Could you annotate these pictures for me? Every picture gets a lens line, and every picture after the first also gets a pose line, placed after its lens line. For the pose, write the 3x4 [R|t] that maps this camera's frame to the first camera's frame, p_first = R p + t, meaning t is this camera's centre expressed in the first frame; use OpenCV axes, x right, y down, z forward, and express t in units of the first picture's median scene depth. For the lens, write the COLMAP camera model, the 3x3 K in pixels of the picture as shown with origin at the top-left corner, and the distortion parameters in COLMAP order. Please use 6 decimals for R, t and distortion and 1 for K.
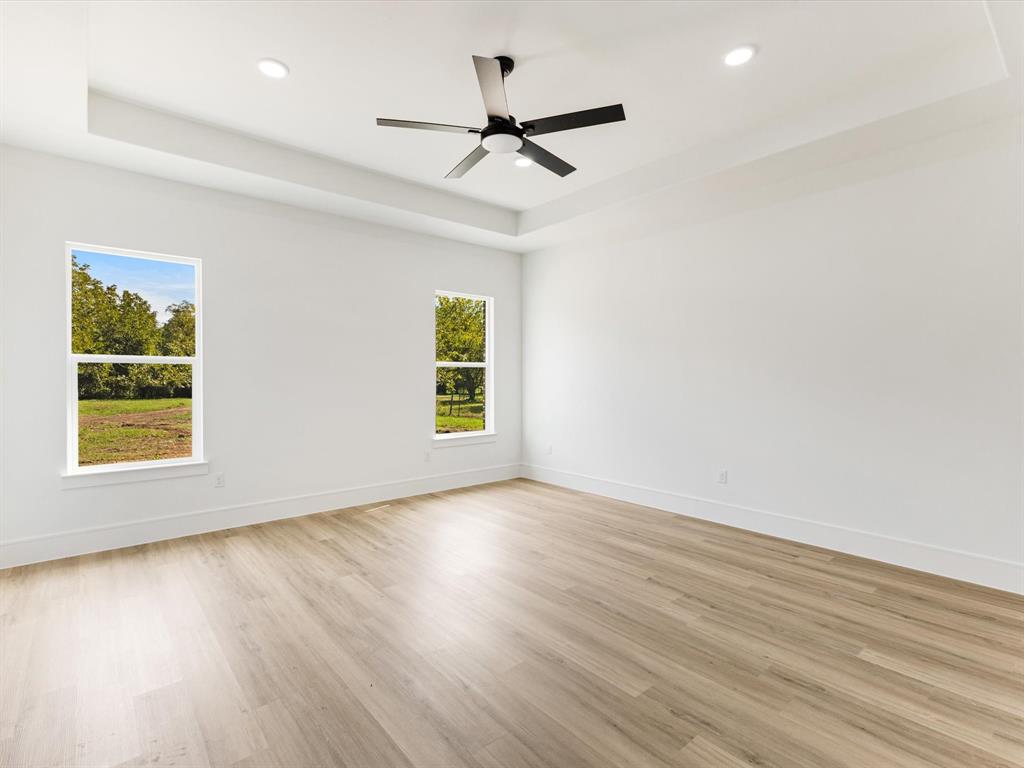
lens RADIAL K [[498.6, 0, 512.3], [0, 498.6, 376.8], [0, 0, 1]] dist [0.009649, 0.000802]
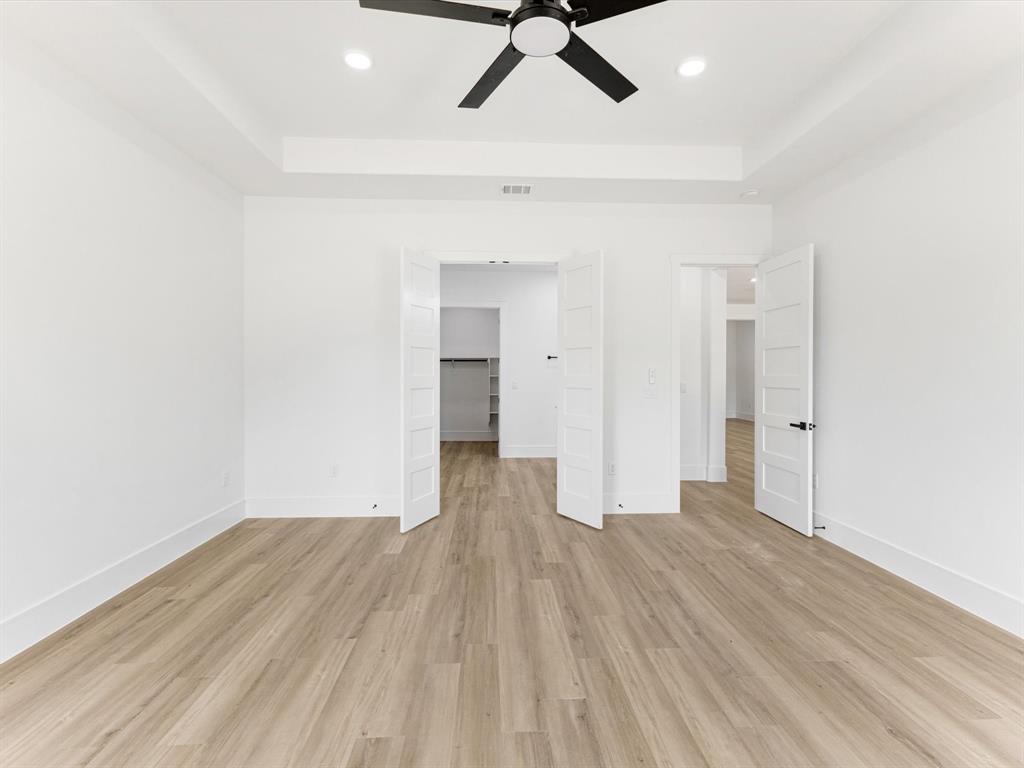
lens RADIAL K [[498.6, 0, 512.3], [0, 498.6, 376.8], [0, 0, 1]] dist [0.009649, 0.000802]
pose [[-0.787706, -0.007300, 0.616008, -0.417799], [0.001115, 0.999911, 0.013275, -0.004590], [-0.616050, 0.011143, -0.787628, 1.568380]]
